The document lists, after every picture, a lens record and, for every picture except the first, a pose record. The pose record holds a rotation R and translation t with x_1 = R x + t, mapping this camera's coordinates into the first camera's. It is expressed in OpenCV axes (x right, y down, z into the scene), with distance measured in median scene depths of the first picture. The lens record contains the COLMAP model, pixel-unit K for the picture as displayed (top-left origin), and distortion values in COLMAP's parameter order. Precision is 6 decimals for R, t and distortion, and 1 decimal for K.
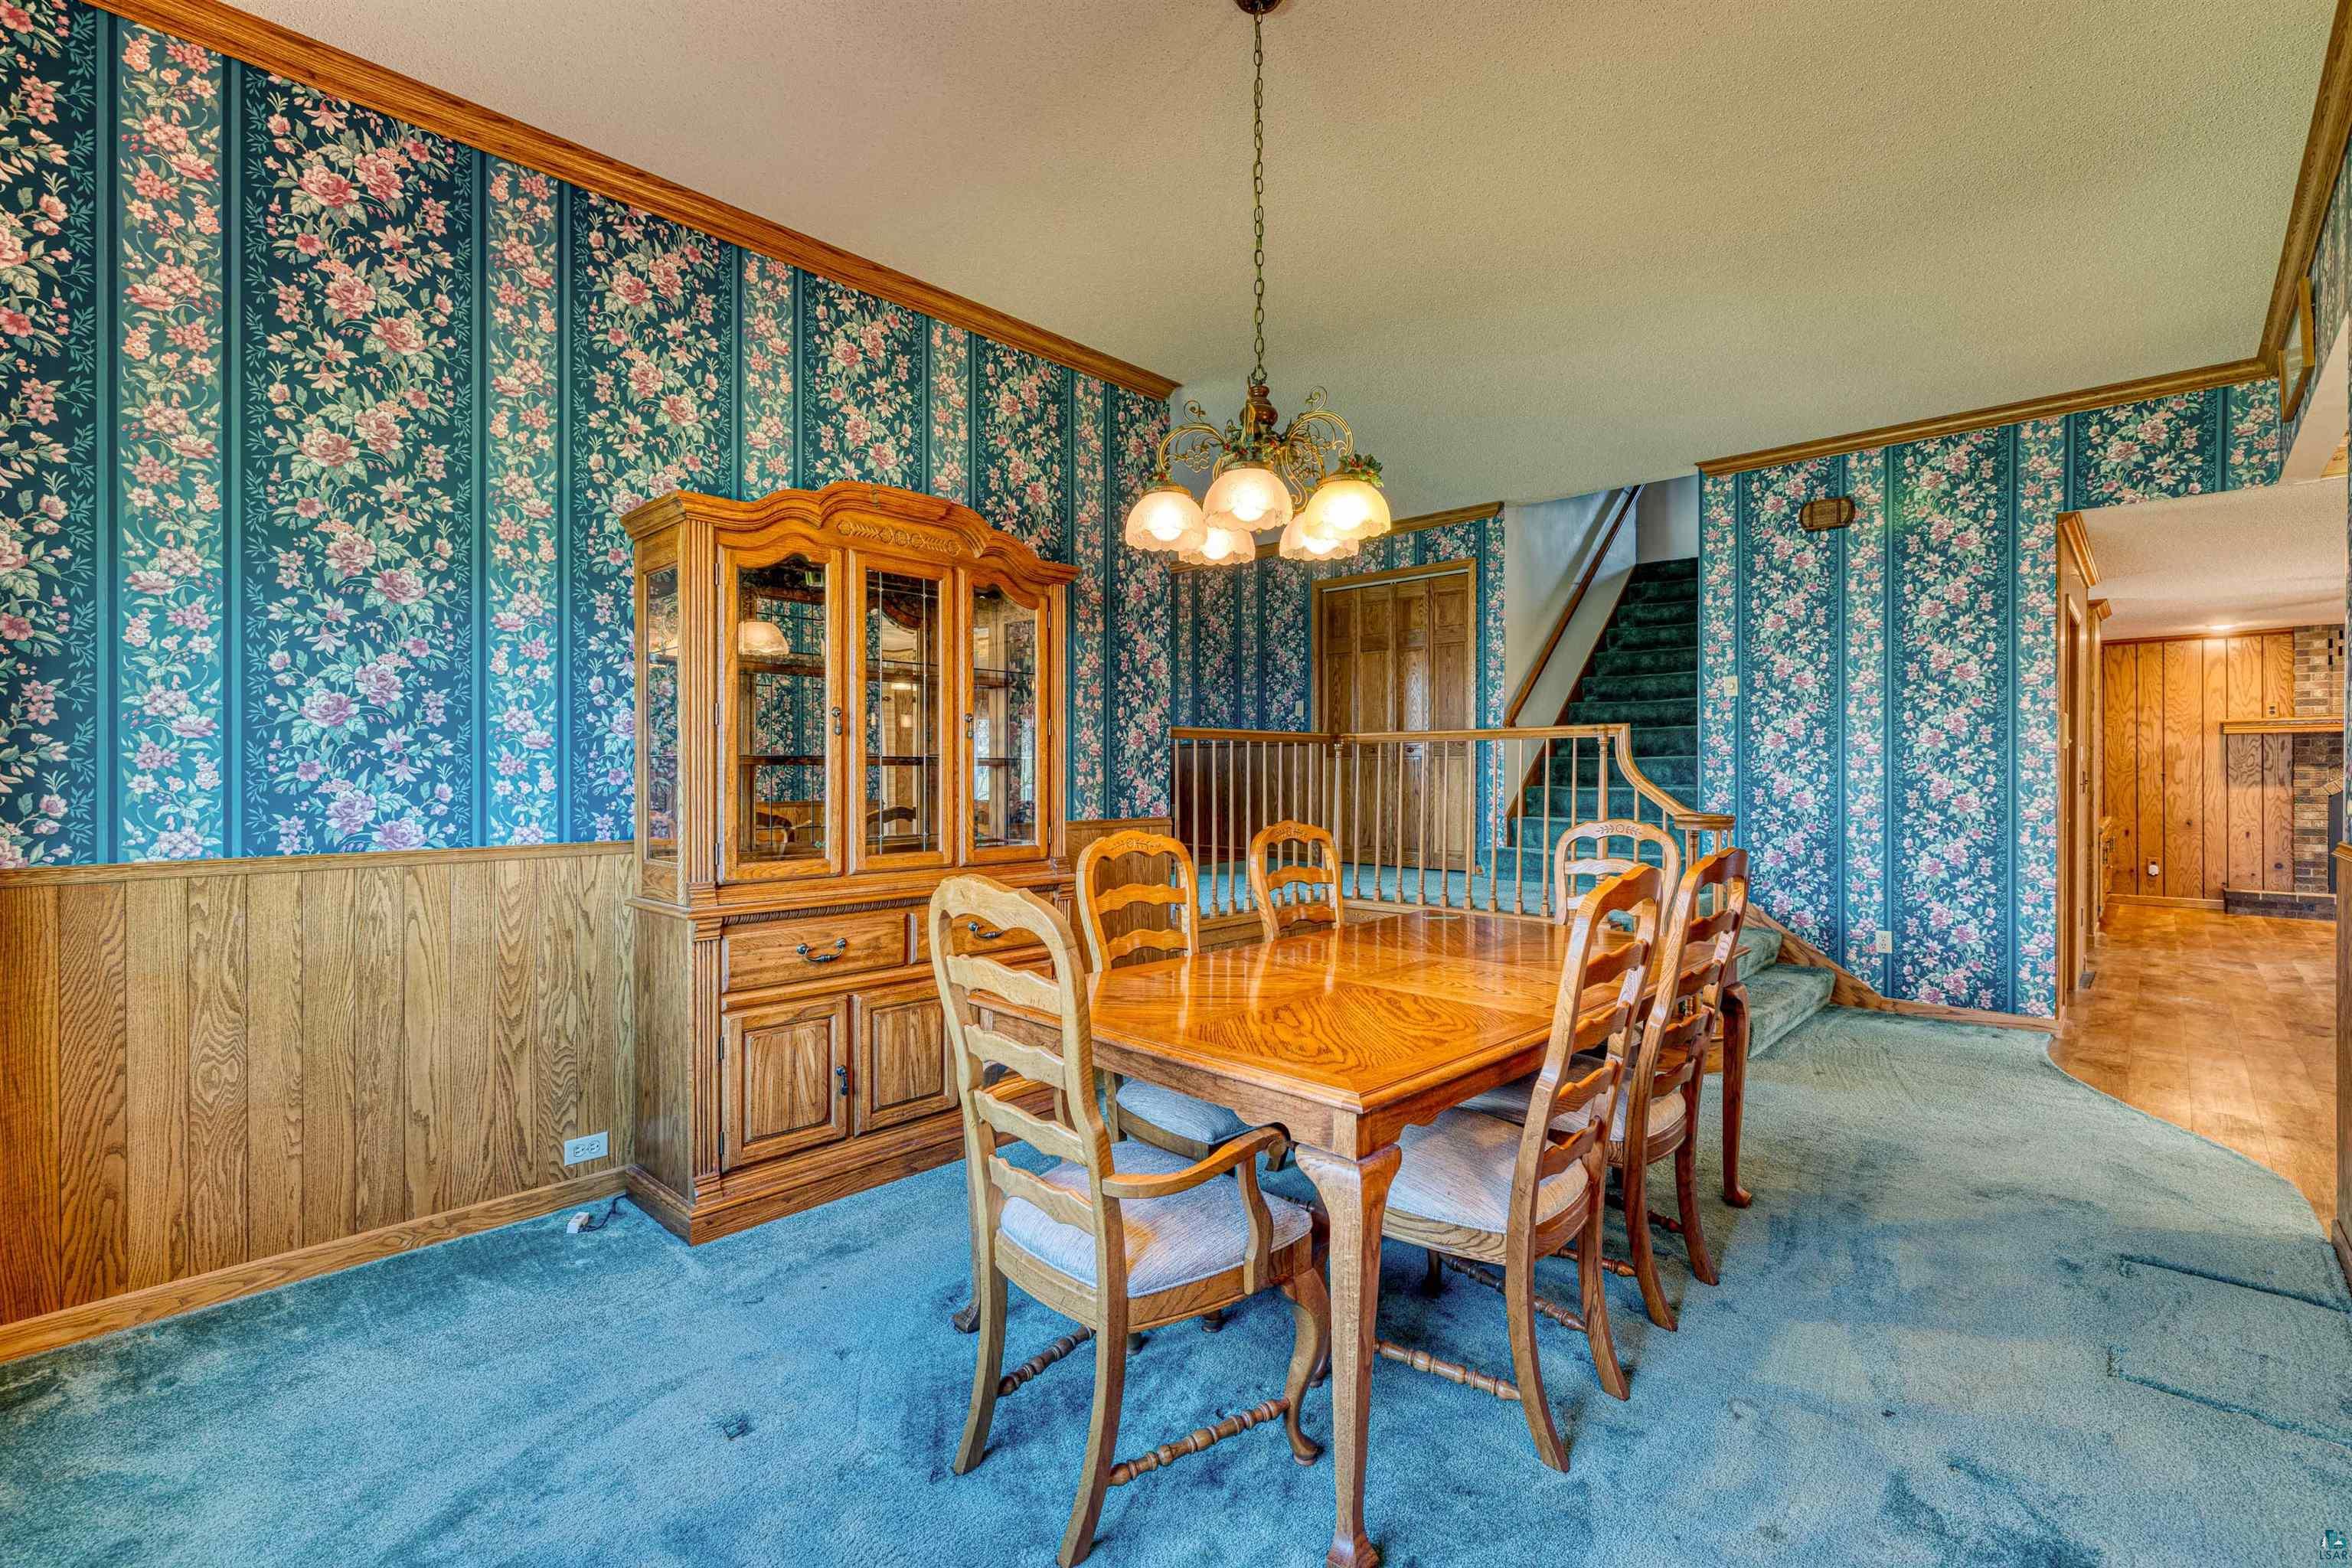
lens RADIAL K [[1063.0, 0, 1152.8], [0, 1063.0, 766.0], [0, 0, 1]] dist [-0.002332, 0.002474]
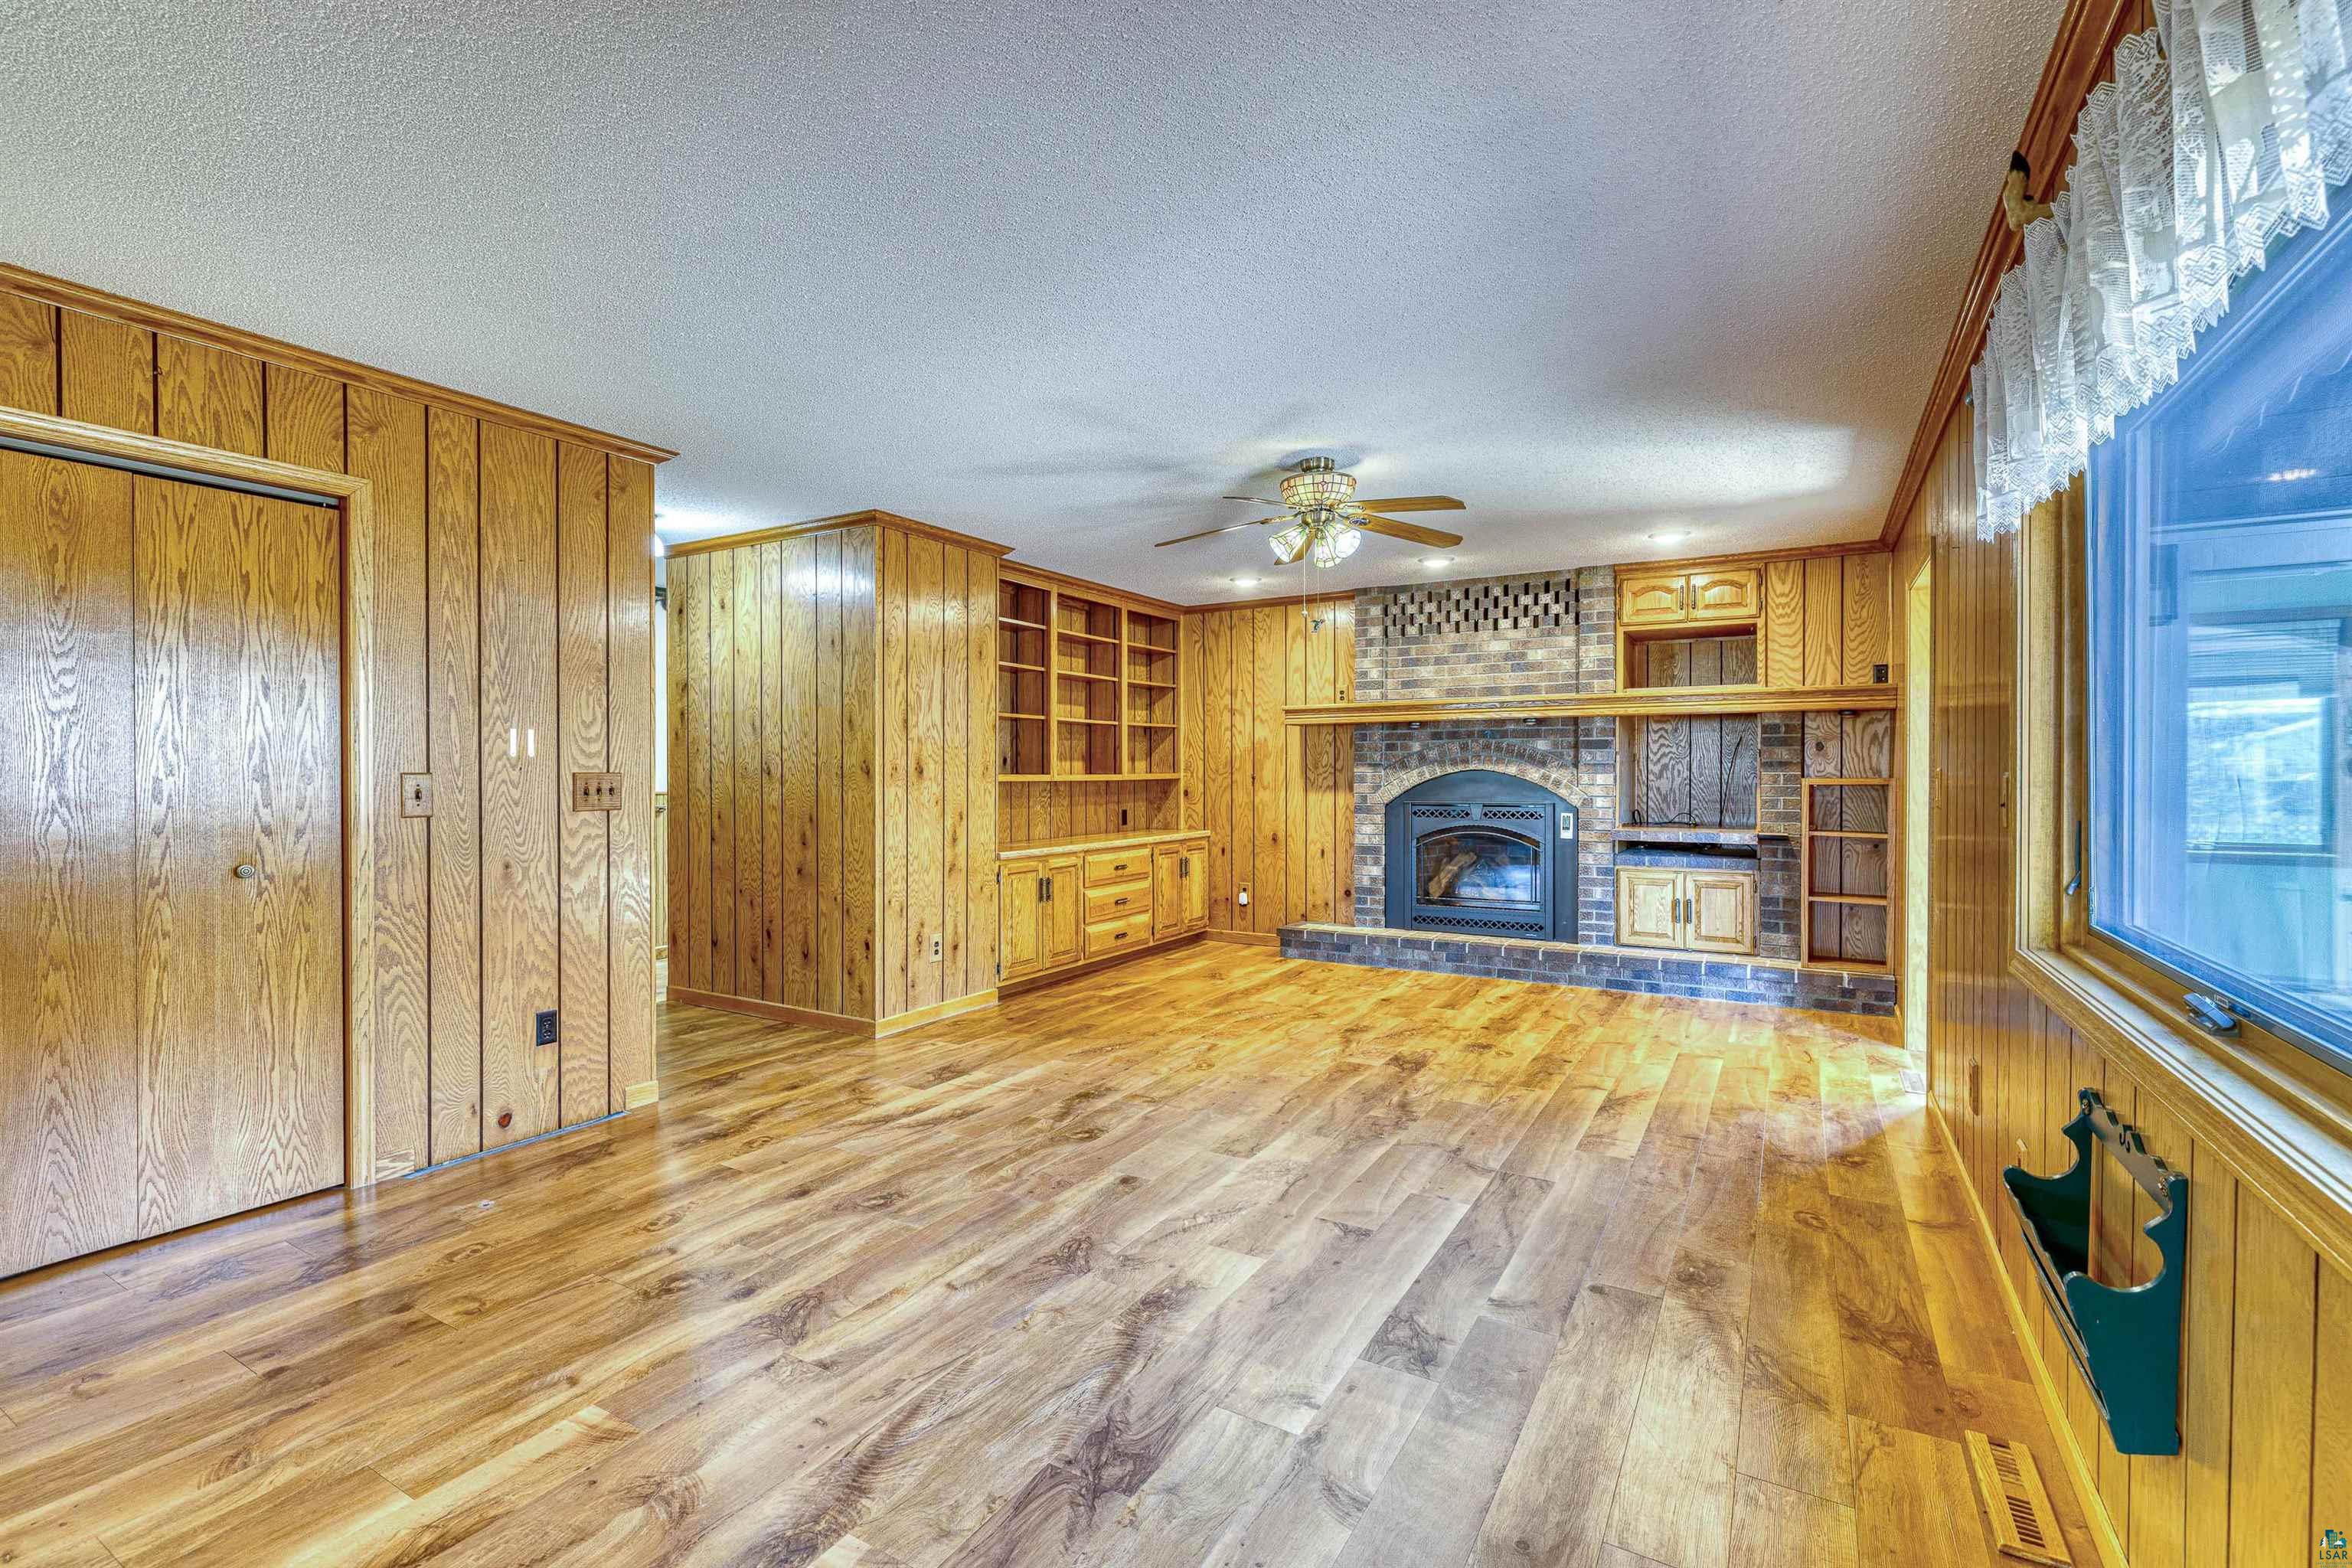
lens RADIAL K [[1063.0, 0, 1181.1], [0, 1063.0, 785.2], [0, 0, 1]] dist [-0.002332, 0.002474]
pose [[0.972582, -0.004810, 0.232512, 1.163277], [0.002023, 0.999923, 0.012224, 0.006188], [-0.232553, -0.011419, 0.972517, 0.405574]]
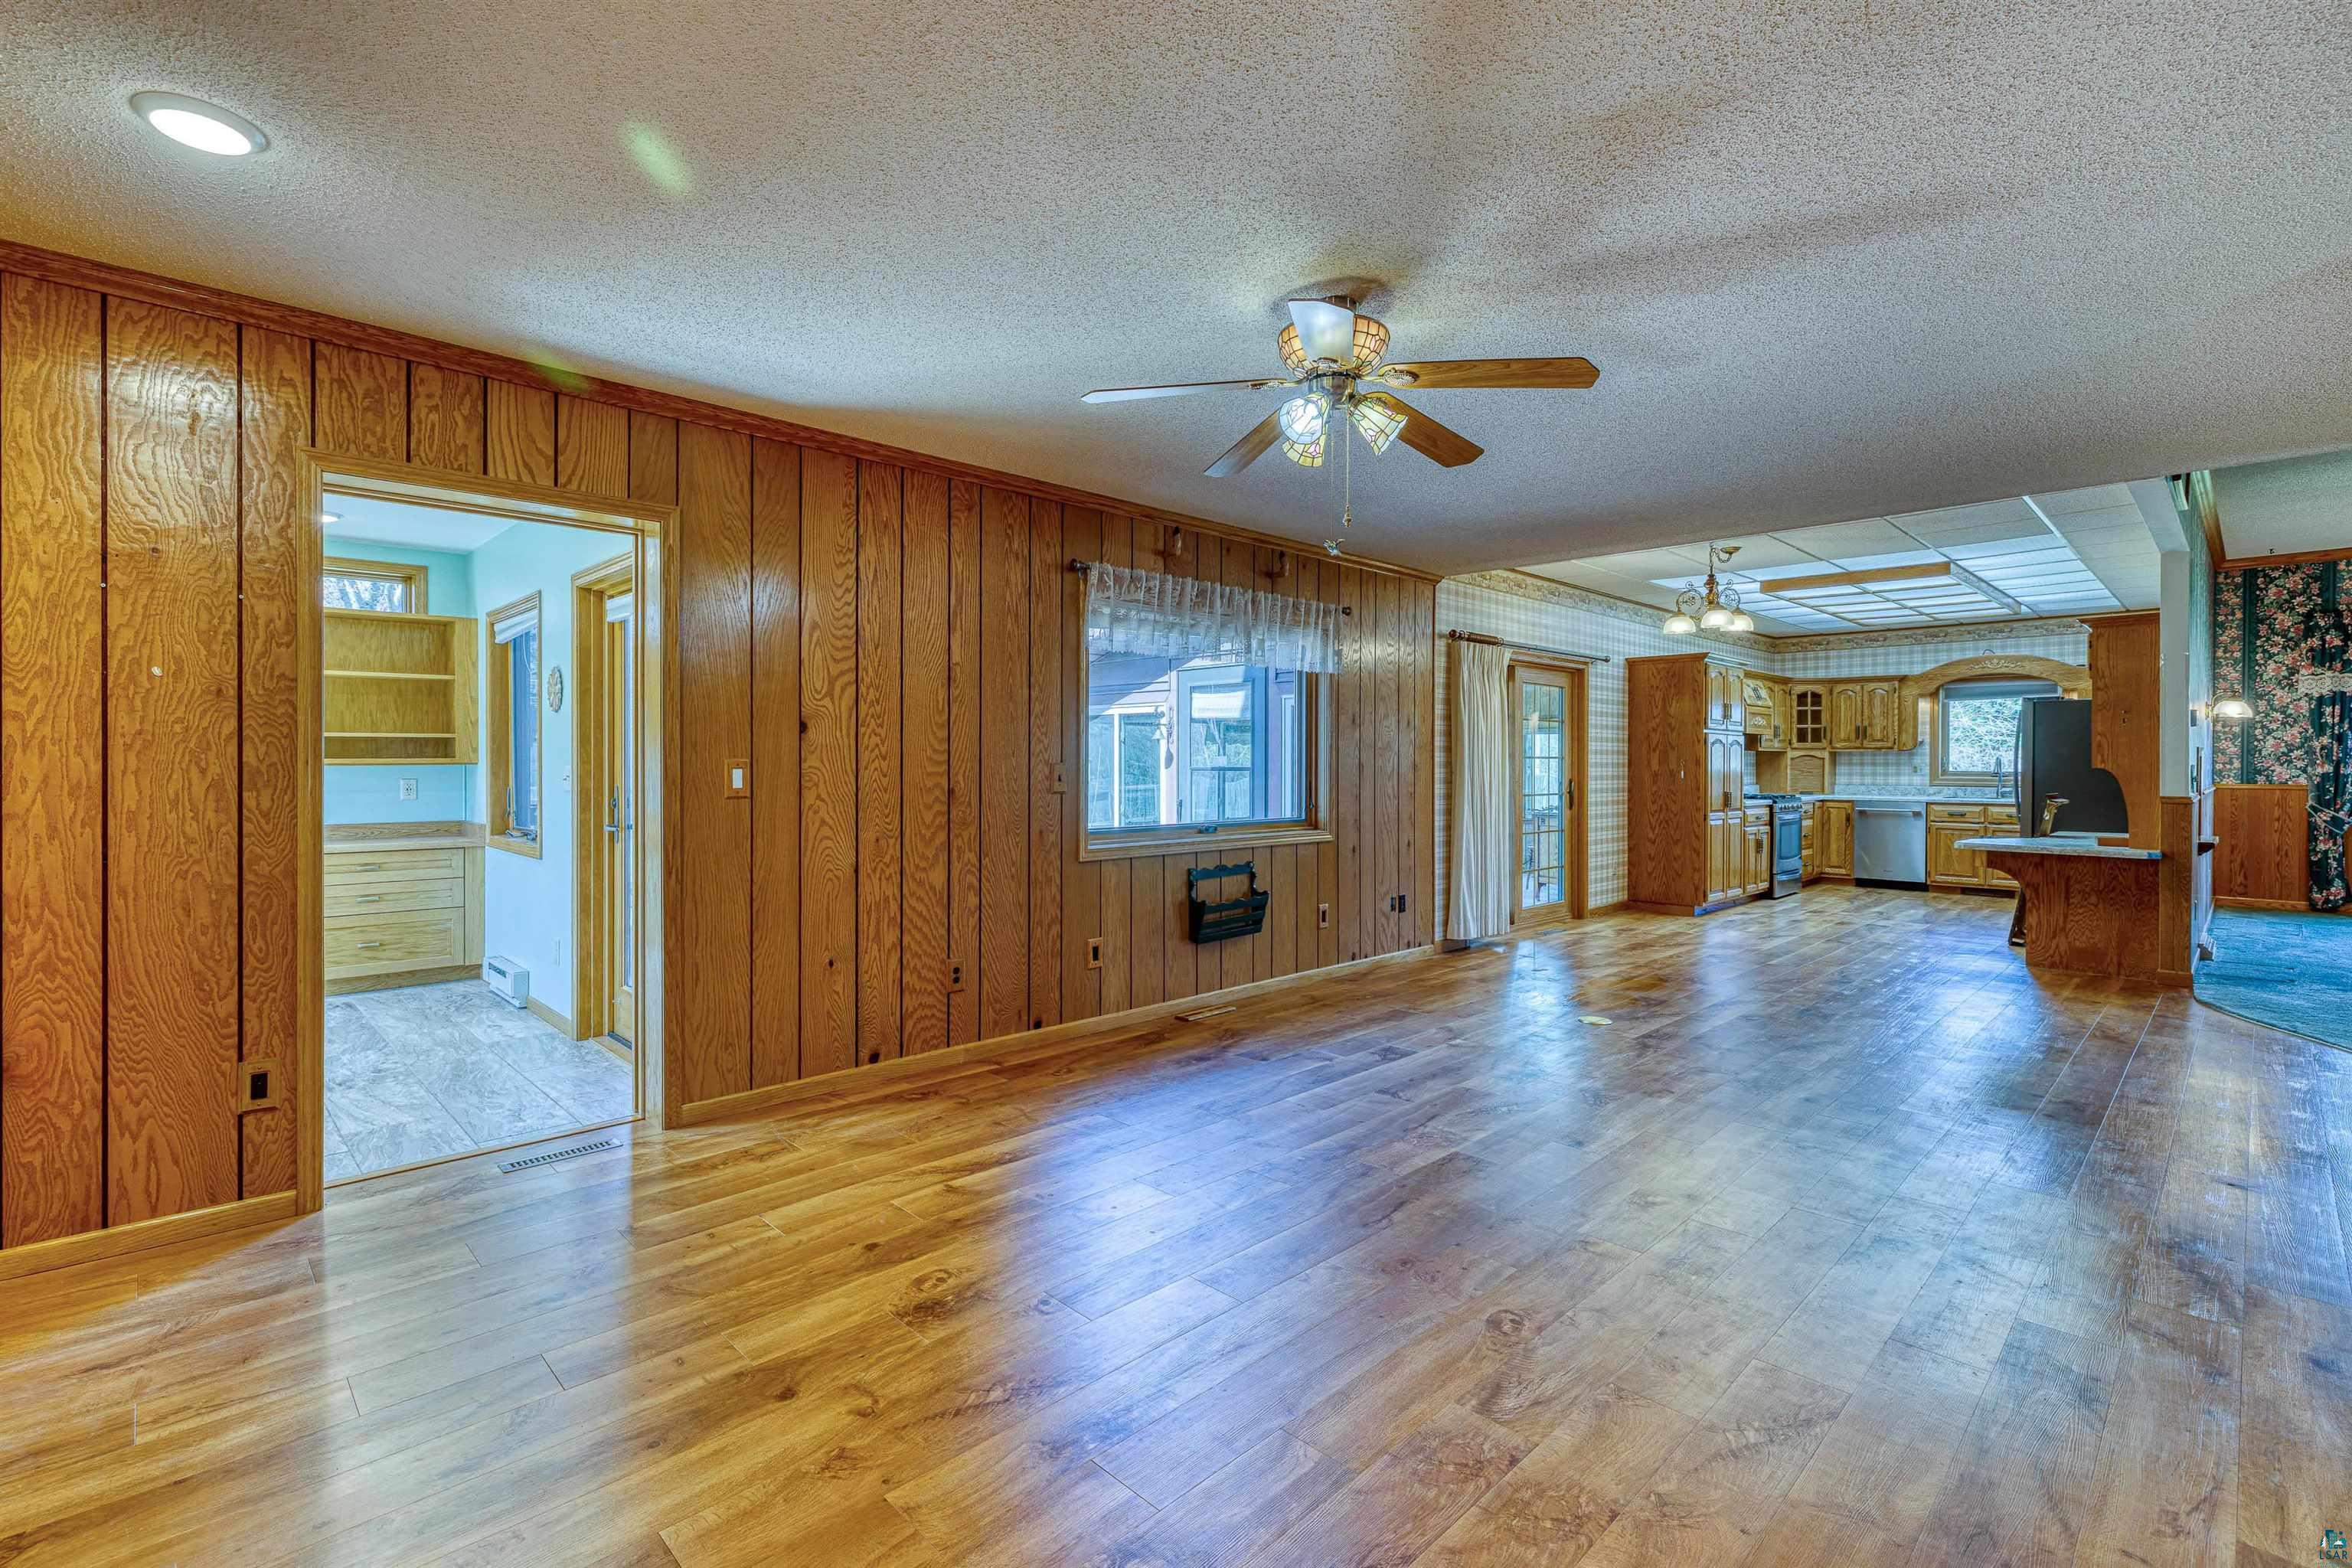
lens RADIAL K [[1063.0, 0, 1164.3], [0, 1063.0, 768.1], [0, 0, 1]] dist [-0.002332, 0.002474]
pose [[-0.999136, -0.003345, 0.041429, 1.465183], [-0.003002, 0.999961, 0.008343, 0.004208], [-0.041455, 0.008211, -0.999107, 1.529572]]
